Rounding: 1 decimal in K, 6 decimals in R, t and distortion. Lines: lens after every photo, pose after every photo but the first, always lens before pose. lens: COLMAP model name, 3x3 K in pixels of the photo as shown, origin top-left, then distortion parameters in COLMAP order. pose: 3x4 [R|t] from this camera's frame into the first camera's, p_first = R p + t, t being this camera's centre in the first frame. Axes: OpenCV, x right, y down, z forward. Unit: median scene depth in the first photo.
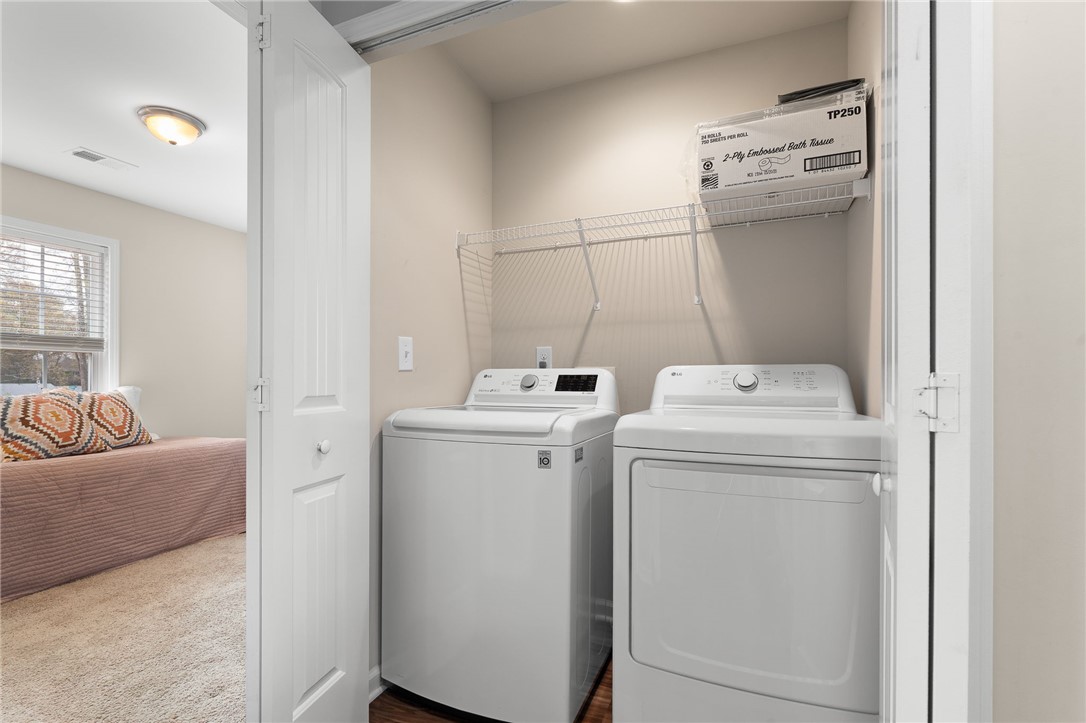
lens RADIAL K [[475.6, 0, 538.0], [0, 475.6, 373.9], [0, 0, 1]] dist [-0.002124, -0.000561]
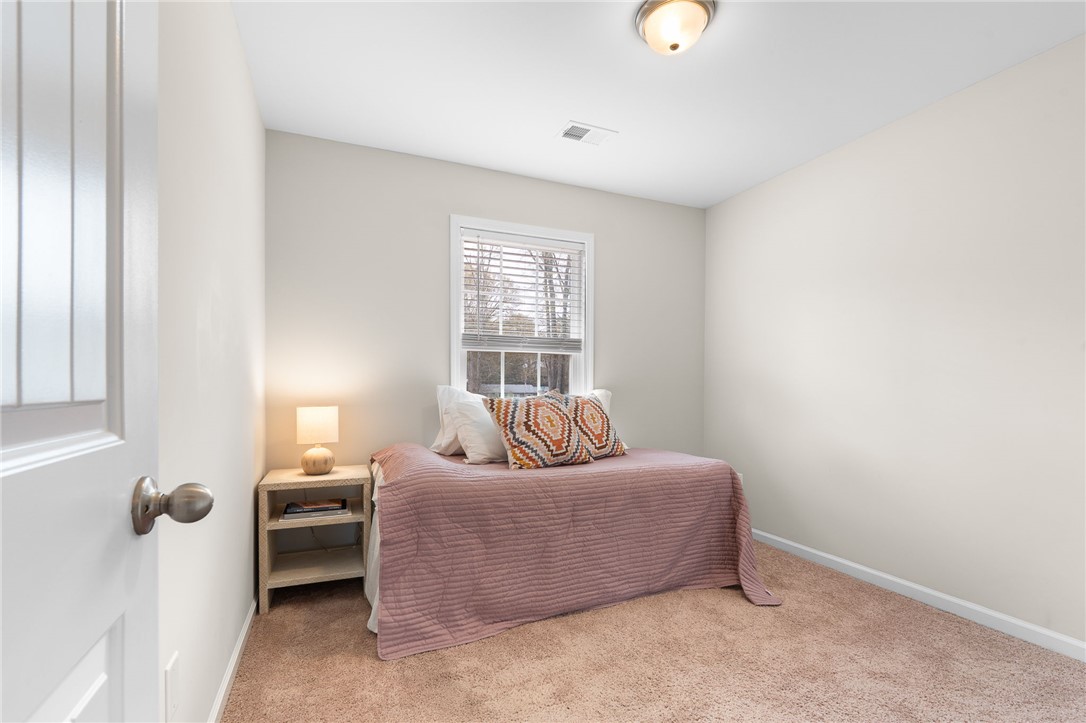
lens RADIAL K [[475.6, 0, 538.0], [0, 475.6, 373.9], [0, 0, 1]] dist [-0.002124, -0.000561]
pose [[0.708842, -0.005591, -0.705345, -0.379625], [-0.000507, 0.999964, -0.008436, 0.004708], [0.705367, 0.006337, 0.708814, 0.326232]]
